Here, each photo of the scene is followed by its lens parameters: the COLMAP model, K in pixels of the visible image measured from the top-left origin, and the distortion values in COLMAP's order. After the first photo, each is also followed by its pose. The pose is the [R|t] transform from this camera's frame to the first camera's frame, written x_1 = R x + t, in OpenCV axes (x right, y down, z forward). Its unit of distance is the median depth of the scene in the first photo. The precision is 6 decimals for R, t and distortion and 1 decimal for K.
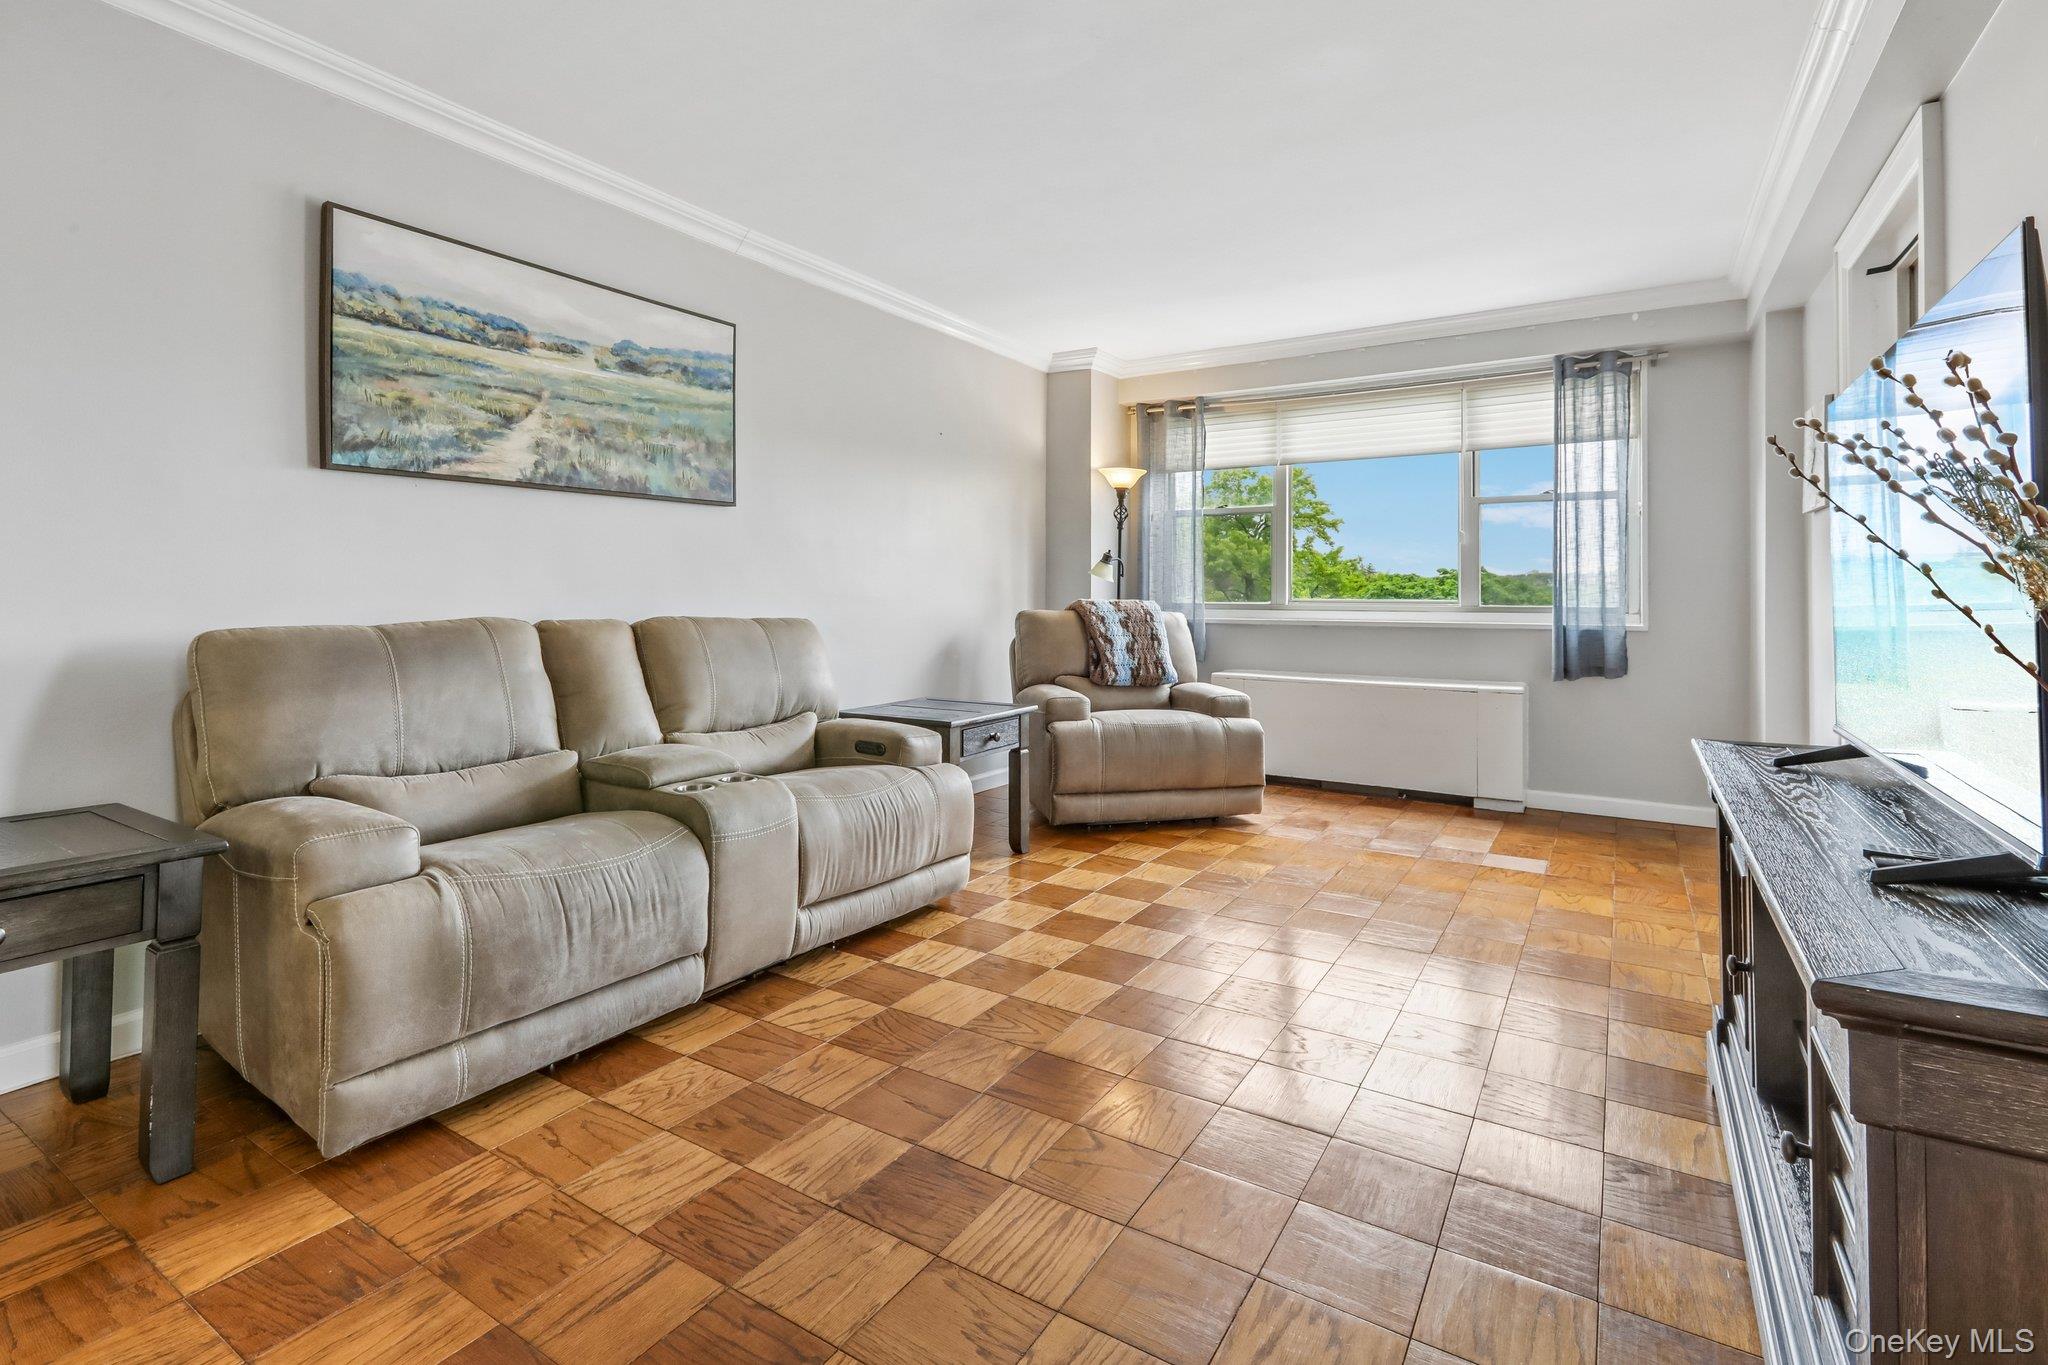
lens RADIAL K [[951.0, 0, 1043.0], [0, 951.0, 581.7], [0, 0, 1]] dist [-0.002650, 0.000334]
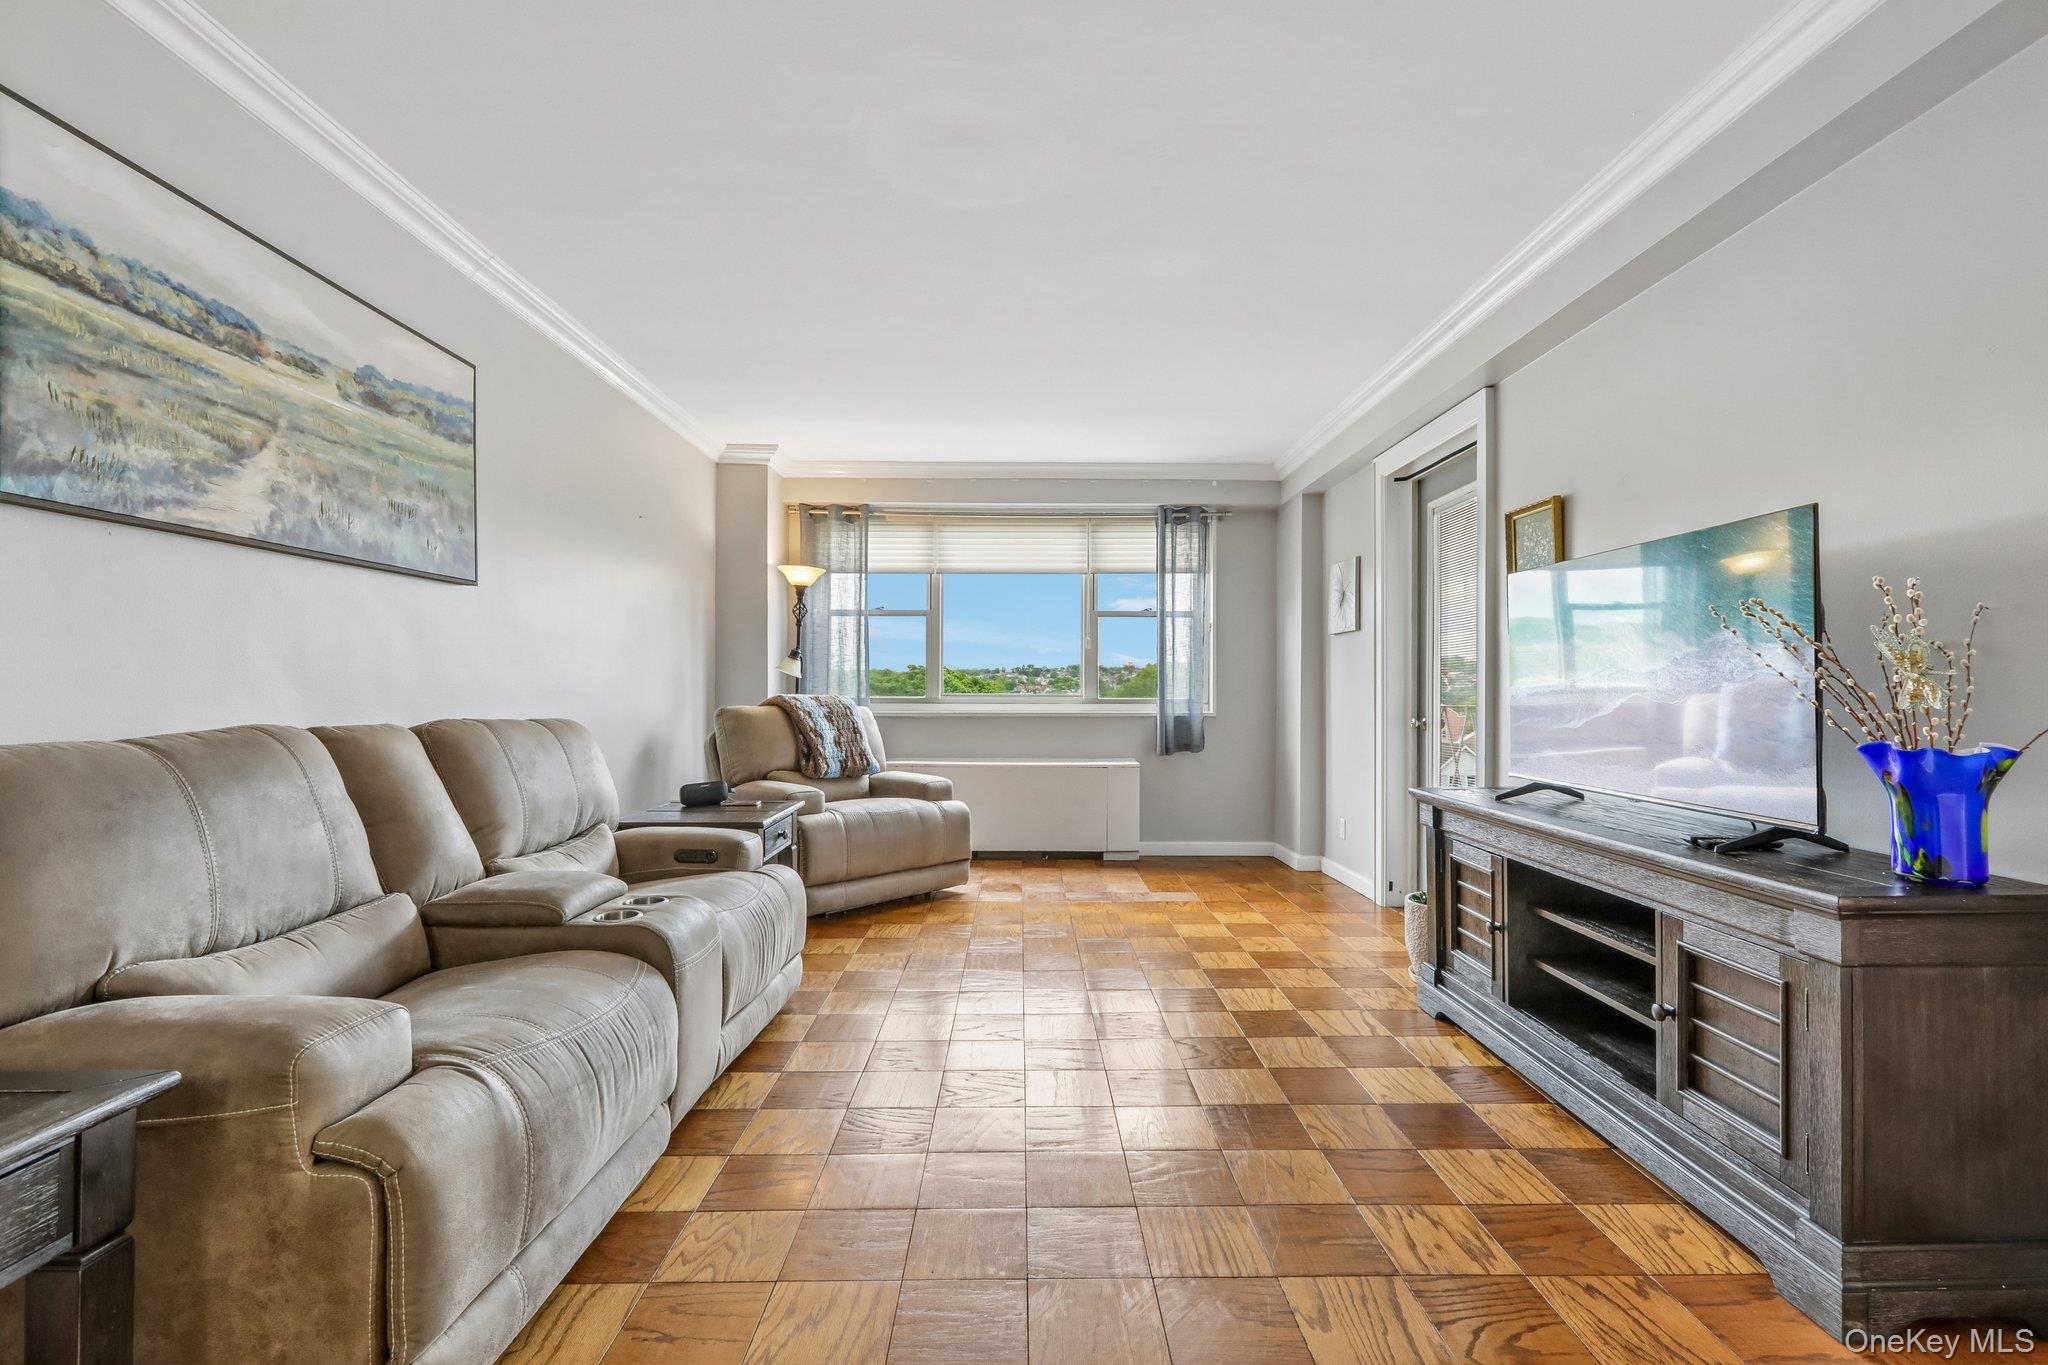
lens RADIAL K [[896.1, 0, 1035.3], [0, 896.1, 684.8], [0, 0, 1]] dist [0.001215, 0.001033]
pose [[0.843284, 0.001601, 0.537466, -0.353828], [-0.007171, 0.999940, 0.008273, -0.002389], [-0.537421, -0.010830, 0.843245, 0.079503]]
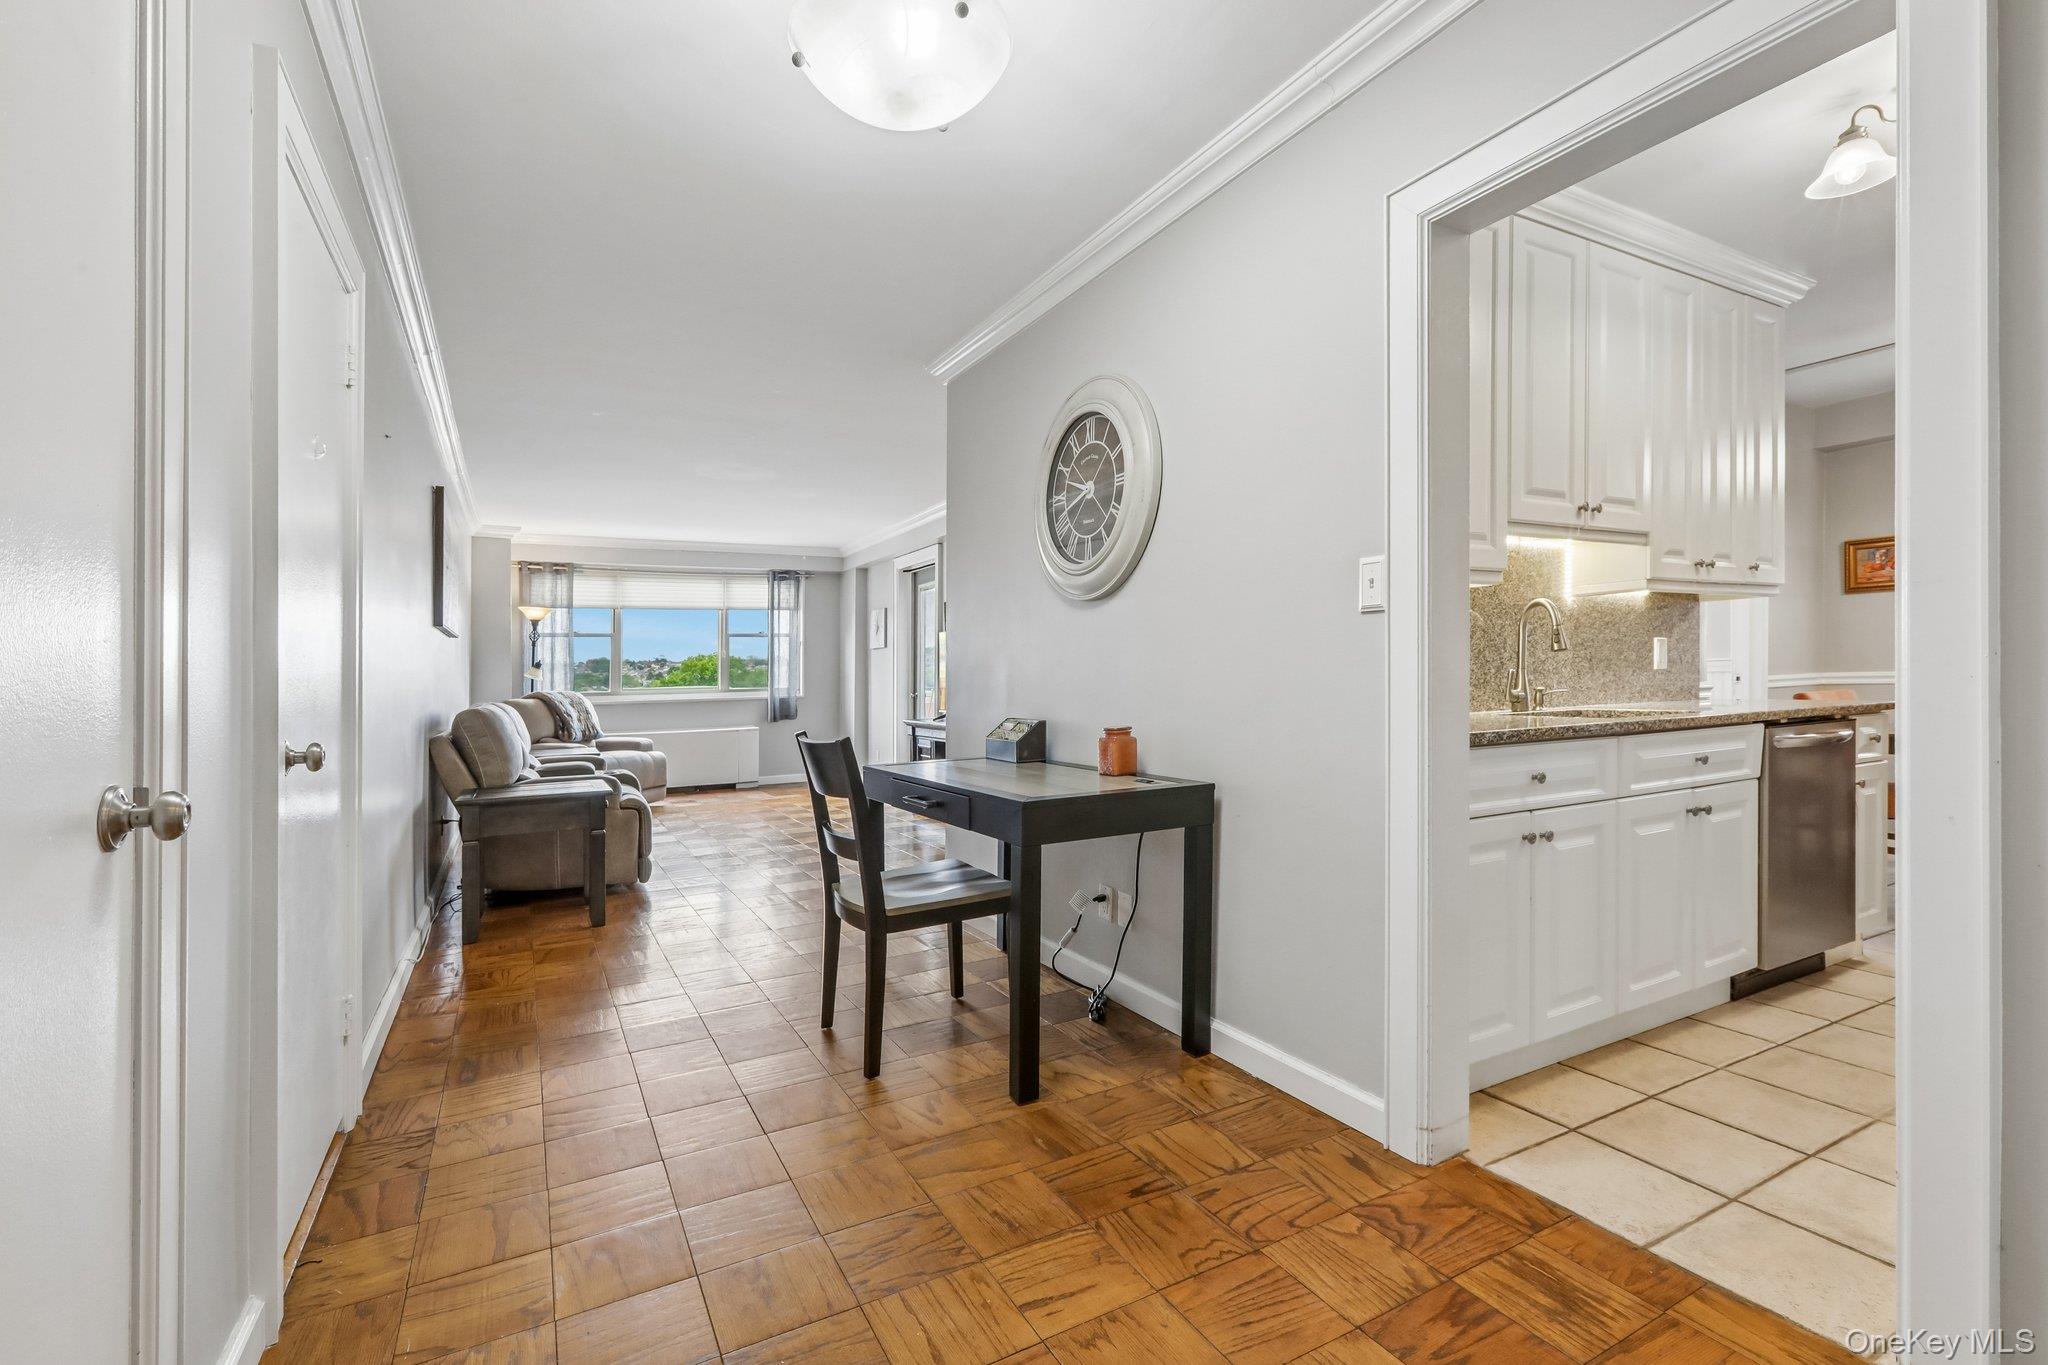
lens RADIAL K [[925.3, 0, 1028.9], [0, 925.3, 625.2], [0, 0, 1]] dist [-0.008783, -0.000218]
pose [[0.498285, 0.033073, 0.866382, -1.304684], [0.012524, 0.998893, -0.045334, -0.016397], [-0.866923, 0.033440, 0.497319, -0.711920]]
